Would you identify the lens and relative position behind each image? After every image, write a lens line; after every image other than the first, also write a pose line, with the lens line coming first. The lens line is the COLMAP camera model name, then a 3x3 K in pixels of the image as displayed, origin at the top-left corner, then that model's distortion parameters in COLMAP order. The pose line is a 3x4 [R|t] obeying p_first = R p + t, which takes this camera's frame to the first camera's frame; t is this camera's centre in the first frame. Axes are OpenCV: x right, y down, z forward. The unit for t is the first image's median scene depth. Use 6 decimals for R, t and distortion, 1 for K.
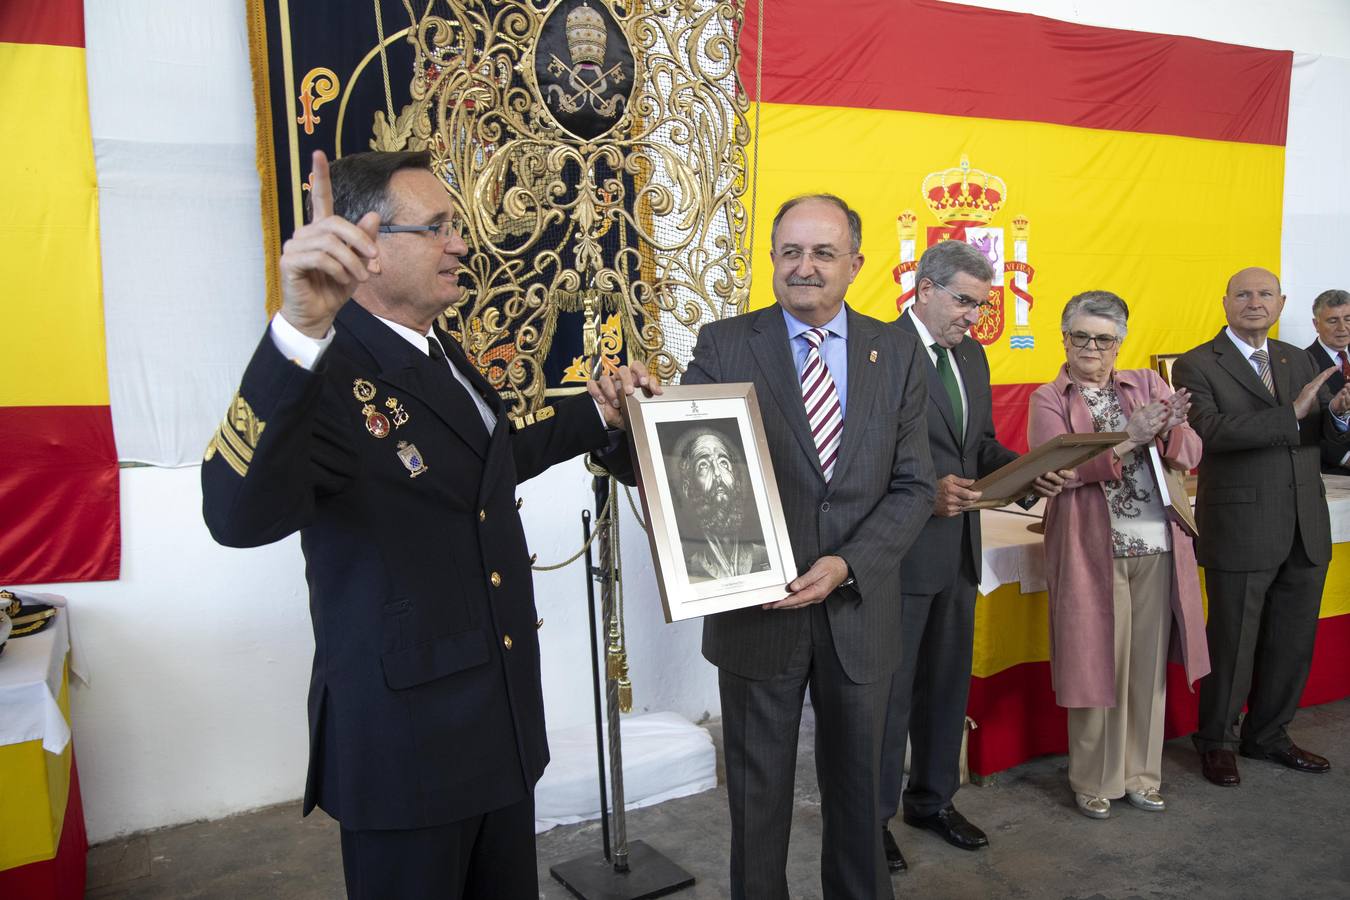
lens RADIAL K [[1161.6, 0, 676.1], [0, 1161.6, 455.6], [0, 0, 1]] dist [-0.048298, 0.070693]
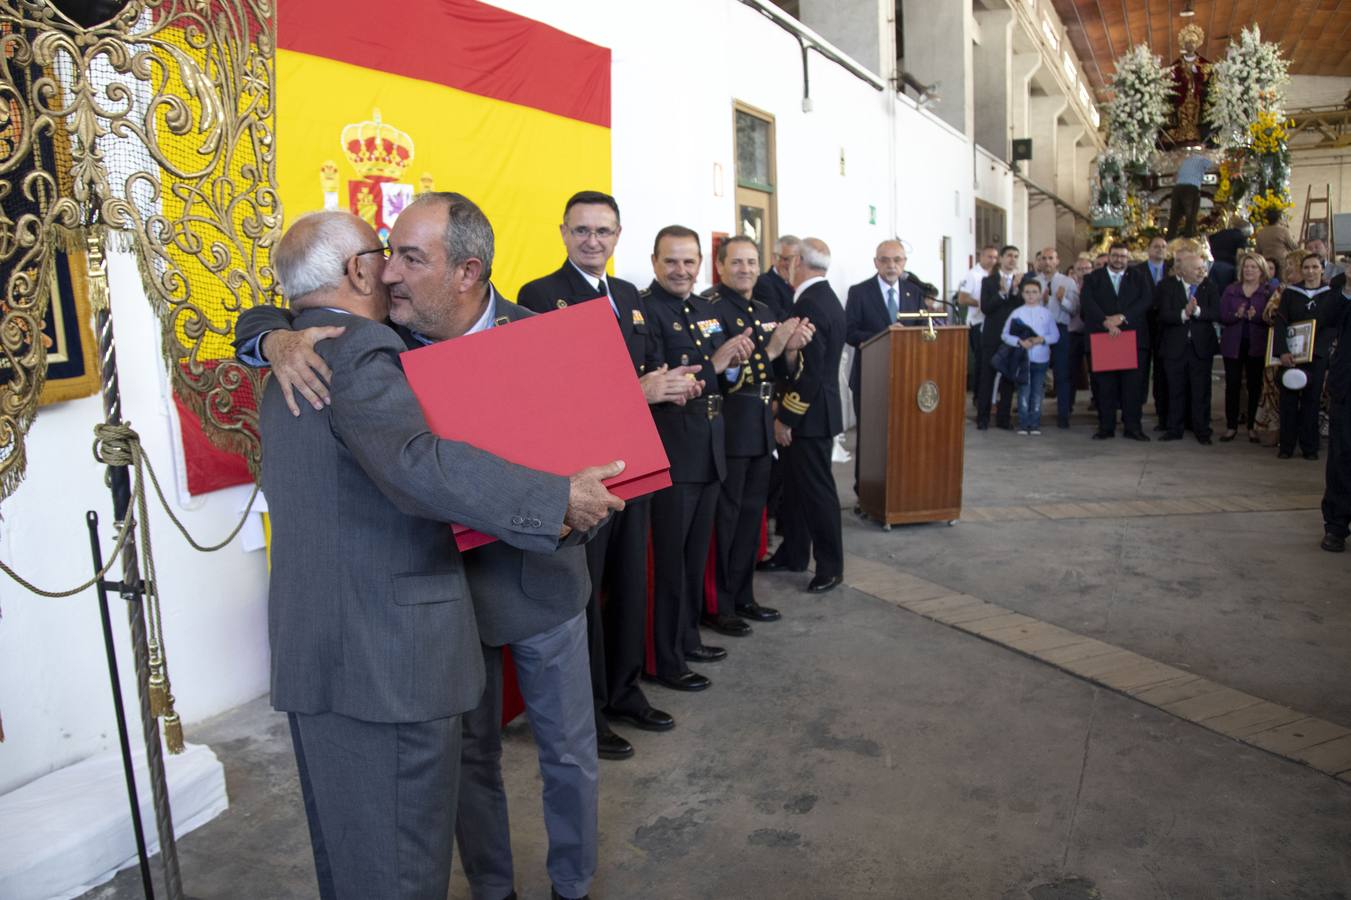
lens RADIAL K [[1072.1, 0, 611.5], [0, 1072.1, 456.1], [0, 0, 1]] dist [-0.117028, 0.060634]
pose [[0.820224, -0.087789, 0.565265, -0.191017], [0.066253, 0.996083, 0.058561, -0.008297], [-0.568192, -0.010583, 0.822828, 0.231245]]
